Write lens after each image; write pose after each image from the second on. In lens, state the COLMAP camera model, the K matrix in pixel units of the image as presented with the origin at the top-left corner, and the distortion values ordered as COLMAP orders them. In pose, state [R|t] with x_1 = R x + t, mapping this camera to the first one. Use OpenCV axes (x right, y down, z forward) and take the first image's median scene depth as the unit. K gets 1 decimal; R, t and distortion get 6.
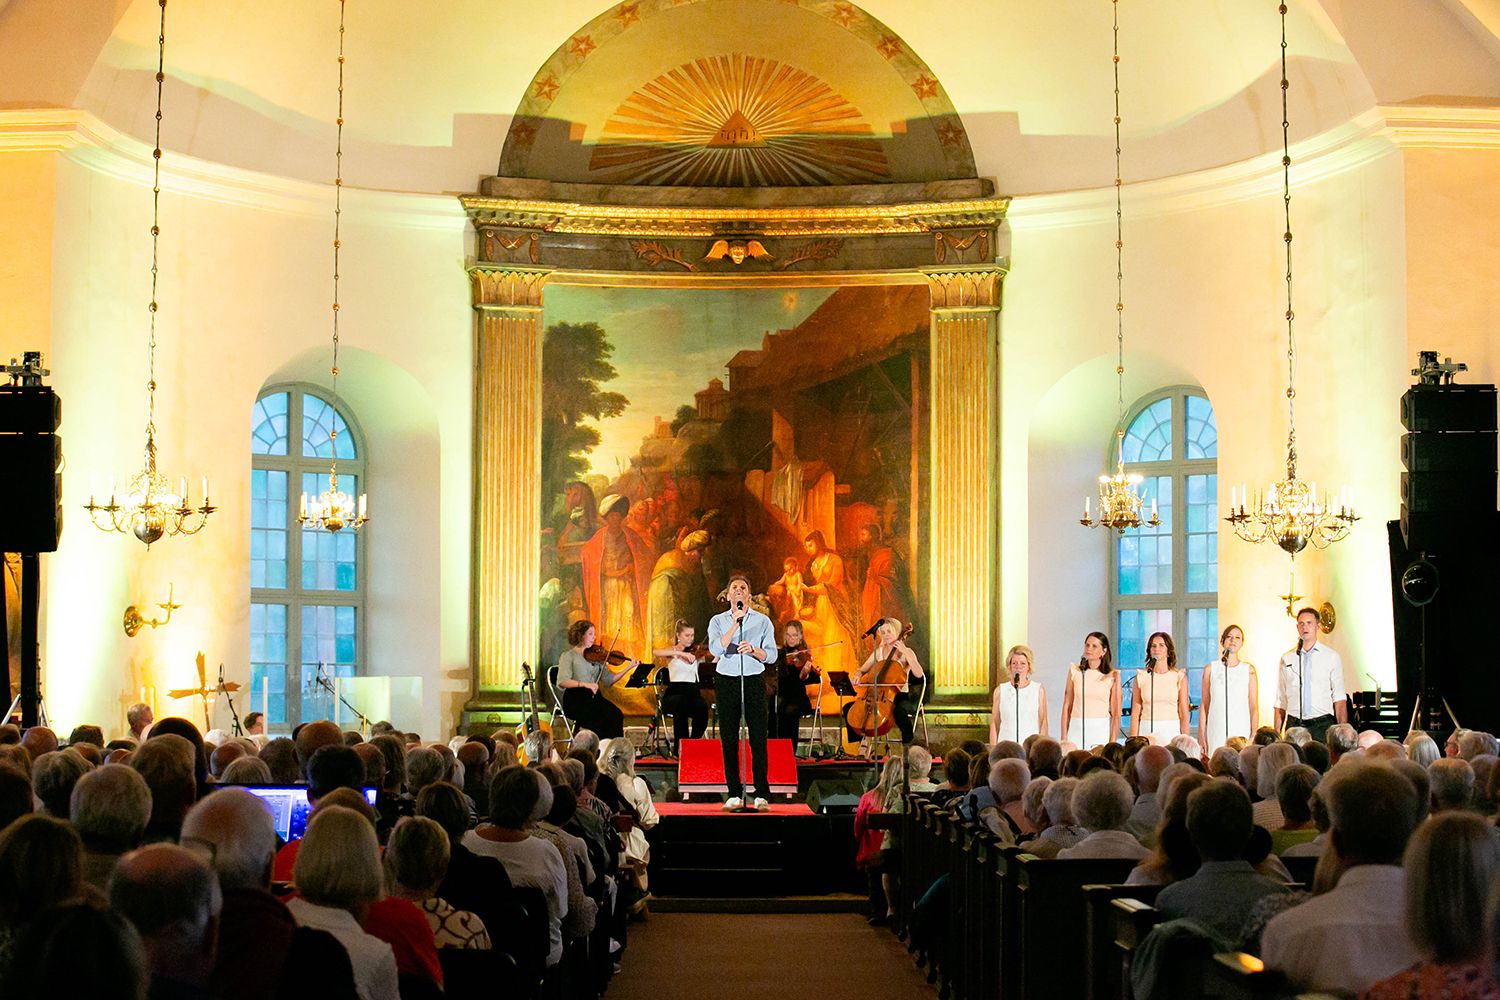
lens RADIAL K [[3525.5, 0, 746.6], [0, 3525.5, 495.4], [0, 0, 1]] dist [-0.156939, 0.000000]
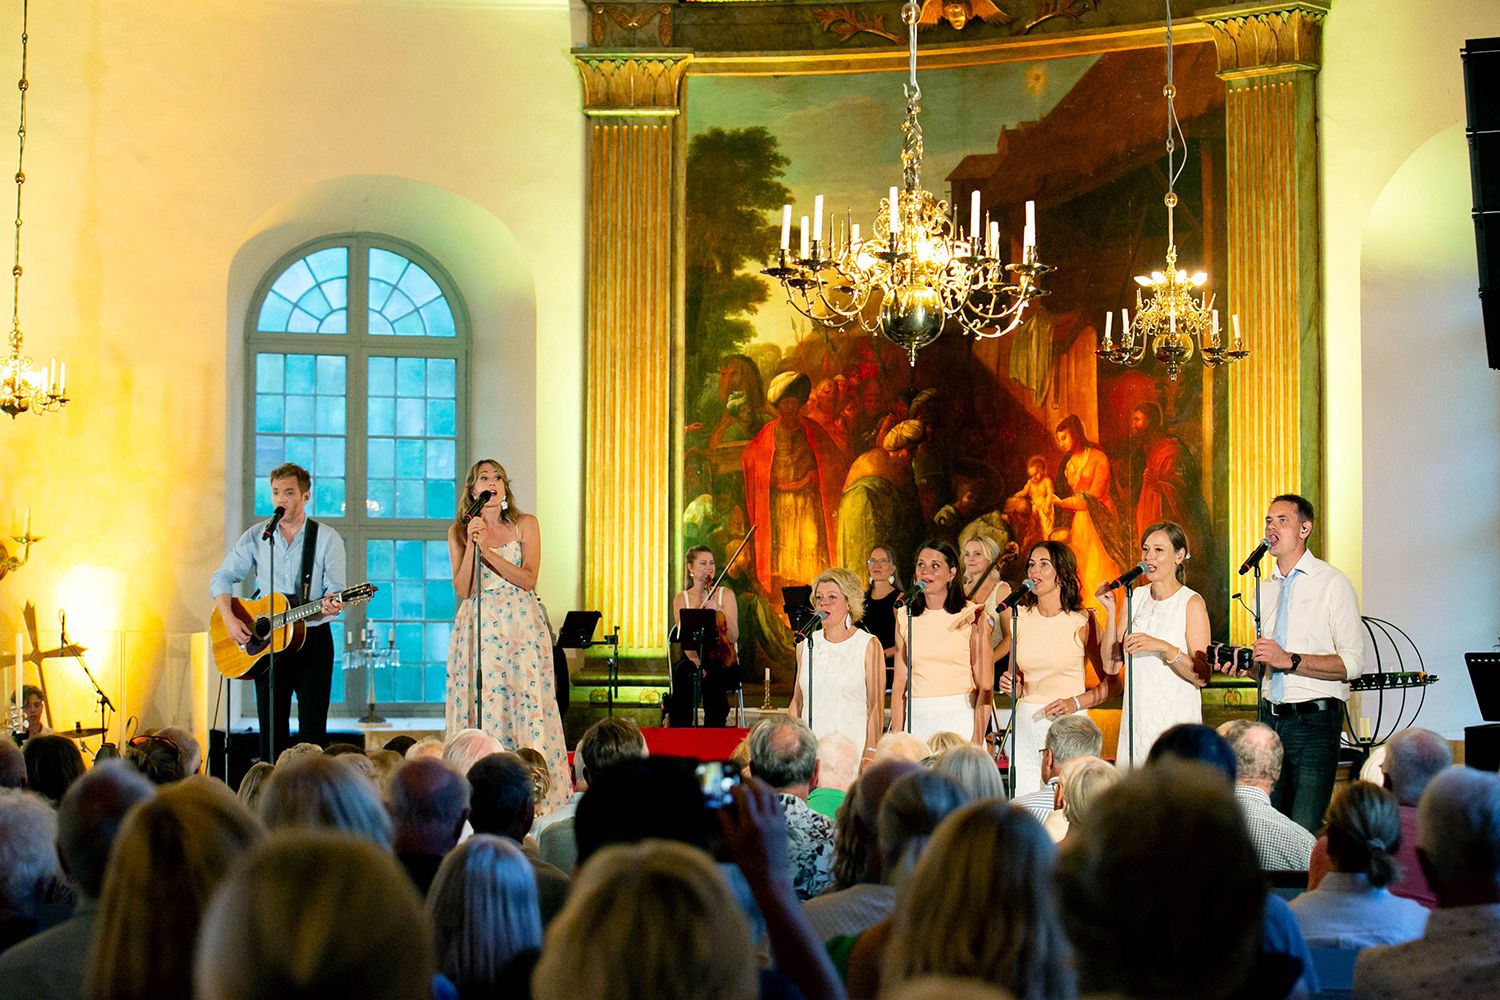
lens RADIAL K [[3525.5, 0, 706.9], [0, 3525.5, 441.9], [0, 0, 1]] dist [-0.156939, 0.000000]
pose [[0.924258, -0.027625, -0.380767, 0.211857], [0.024911, 0.999617, -0.012056, 0.021508], [0.380954, 0.001658, 0.924593, 0.354576]]
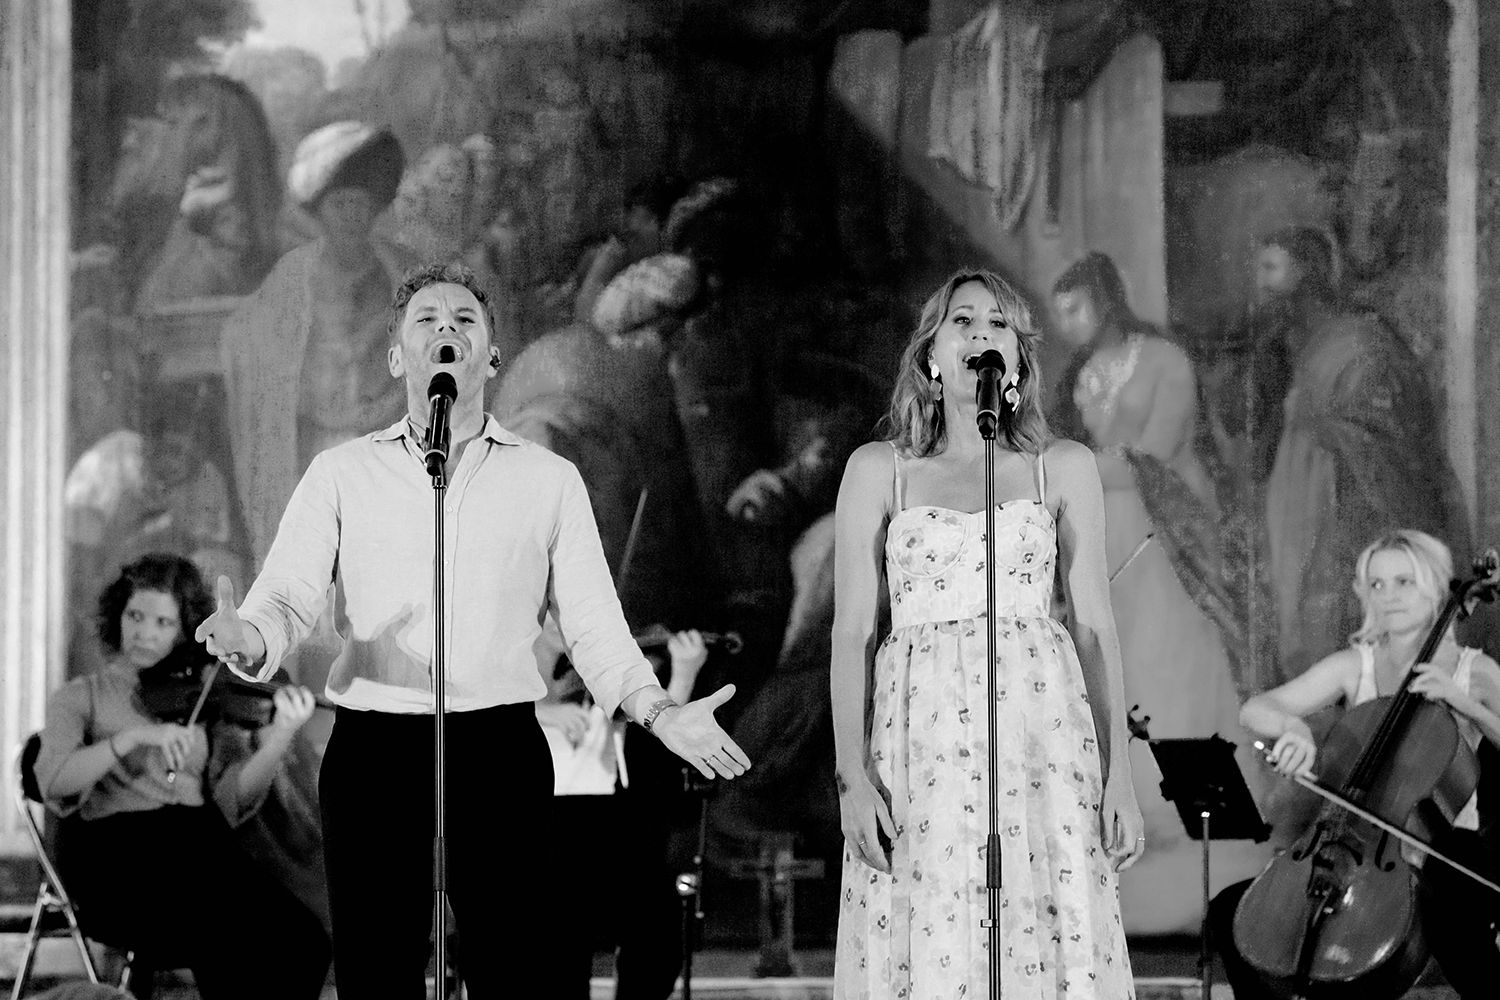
lens RADIAL K [[8181.7, 0, 751.2], [0, 8181.7, 502.6], [0, 0, 1]] dist [0.911430, 0.000000]
pose [[0.999858, -0.005856, -0.015799, 0.003279], [0.005876, 0.999982, 0.001228, 0.028300], [0.015791, -0.001320, 0.999874, 0.372213]]
